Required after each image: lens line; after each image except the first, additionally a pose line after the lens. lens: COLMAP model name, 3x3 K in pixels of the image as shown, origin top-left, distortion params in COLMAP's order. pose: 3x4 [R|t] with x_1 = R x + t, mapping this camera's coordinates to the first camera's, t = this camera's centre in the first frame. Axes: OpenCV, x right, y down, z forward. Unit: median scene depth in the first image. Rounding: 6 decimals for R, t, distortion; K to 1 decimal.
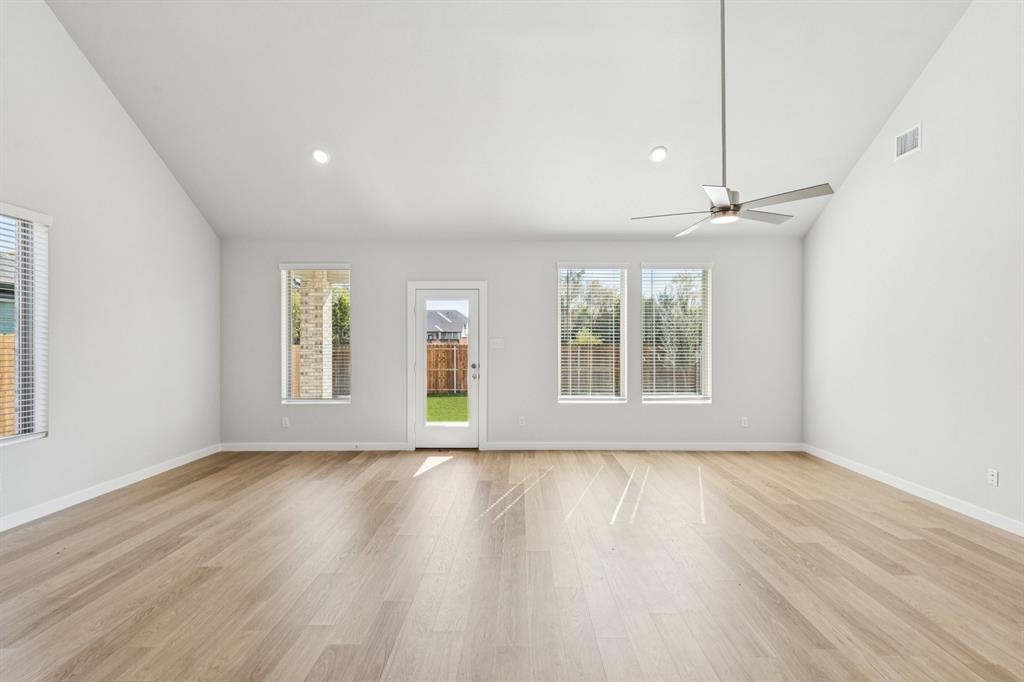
lens RADIAL K [[463.2, 0, 515.7], [0, 463.2, 339.9], [0, 0, 1]] dist [0.002468, -0.000131]
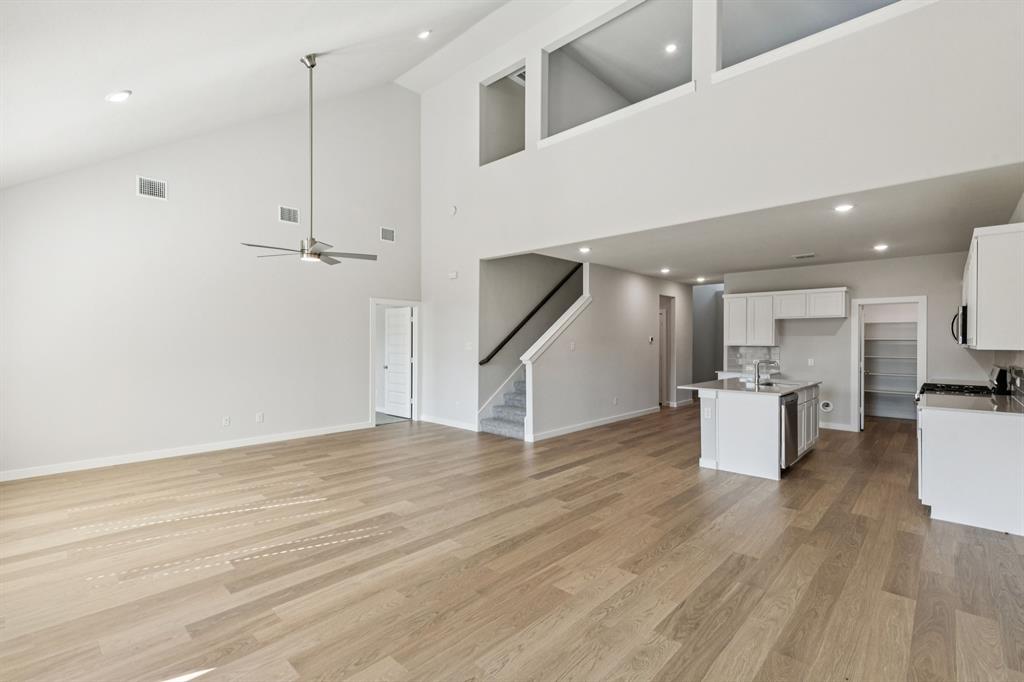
lens RADIAL K [[463.2, 0, 515.7], [0, 463.2, 339.9], [0, 0, 1]] dist [0.002468, -0.000131]
pose [[-0.735937, 0.001806, 0.677047, -1.162727], [-0.006080, 0.999938, -0.009276, -0.001945], [-0.677022, -0.010943, -0.735881, 1.918546]]
